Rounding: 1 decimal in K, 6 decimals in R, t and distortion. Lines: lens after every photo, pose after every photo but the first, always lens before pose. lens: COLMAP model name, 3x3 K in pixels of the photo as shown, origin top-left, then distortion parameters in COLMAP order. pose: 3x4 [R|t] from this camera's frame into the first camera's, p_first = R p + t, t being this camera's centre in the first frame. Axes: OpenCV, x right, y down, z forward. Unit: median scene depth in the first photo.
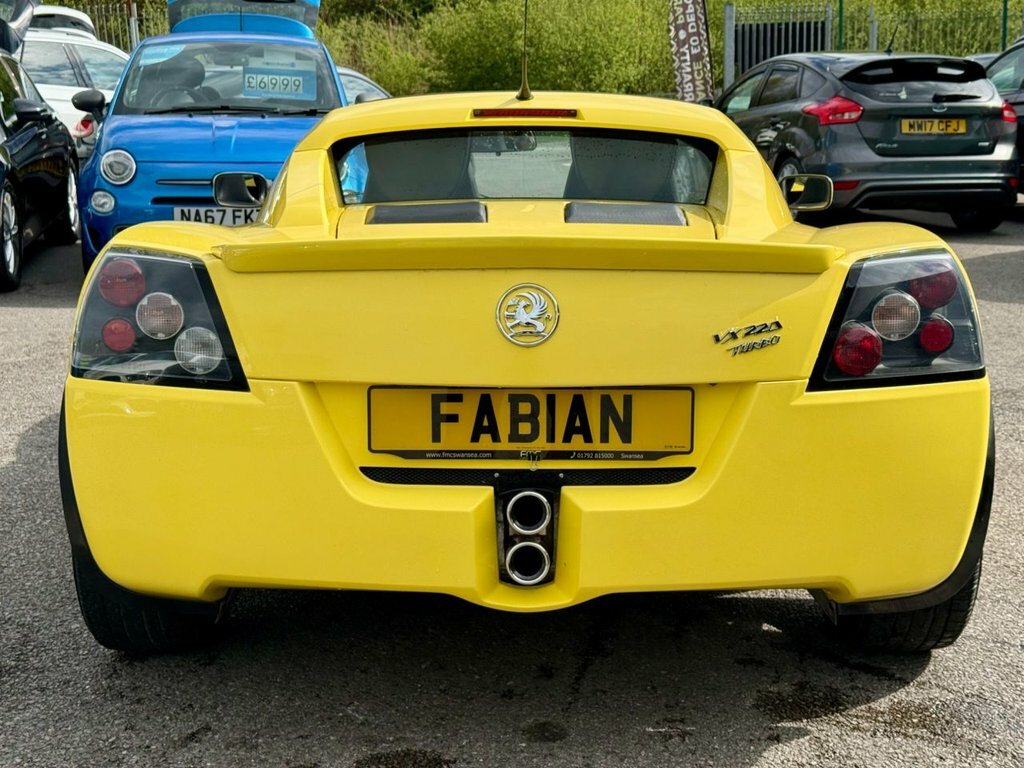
lens RADIAL K [[1455.6, 0, 513.9], [0, 1455.6, 386.0], [0, 0, 1]] dist [0.102273, 0.000000]
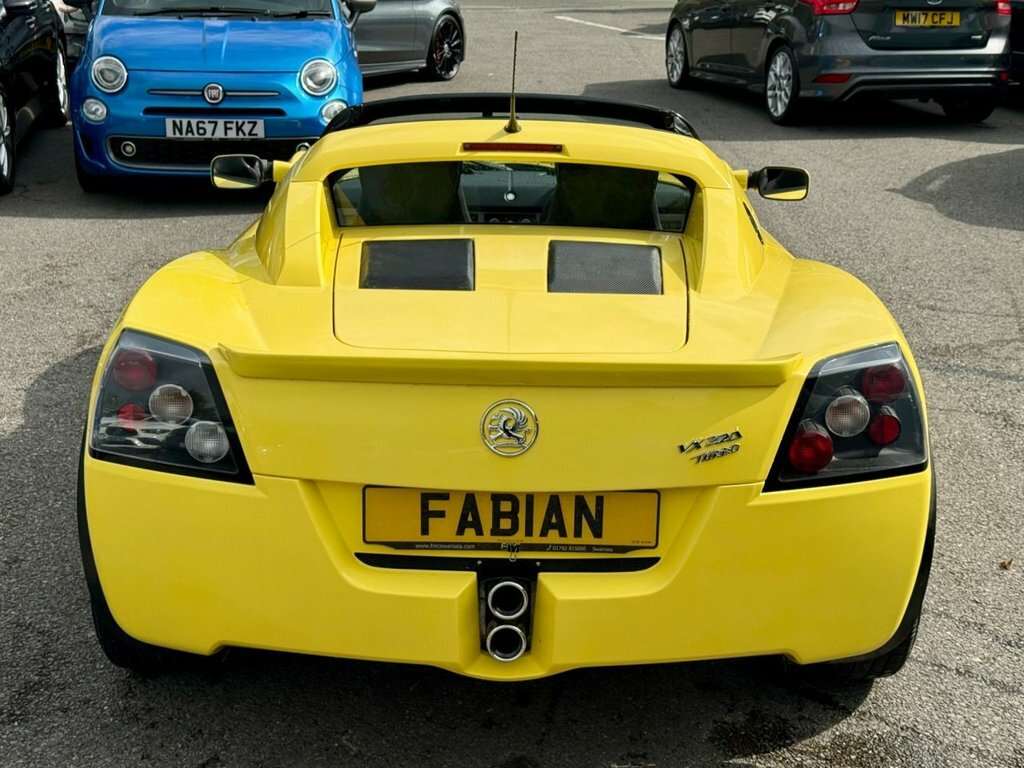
lens RADIAL K [[1455.6, 0, 510.9], [0, 1455.6, 381.6], [0, 0, 1]] dist [0.102273, 0.000000]
pose [[0.999874, 0.014397, 0.006717, 0.002192], [-0.015061, 0.993537, 0.112504, -0.168471], [-0.005054, -0.112591, 0.993629, -0.068280]]
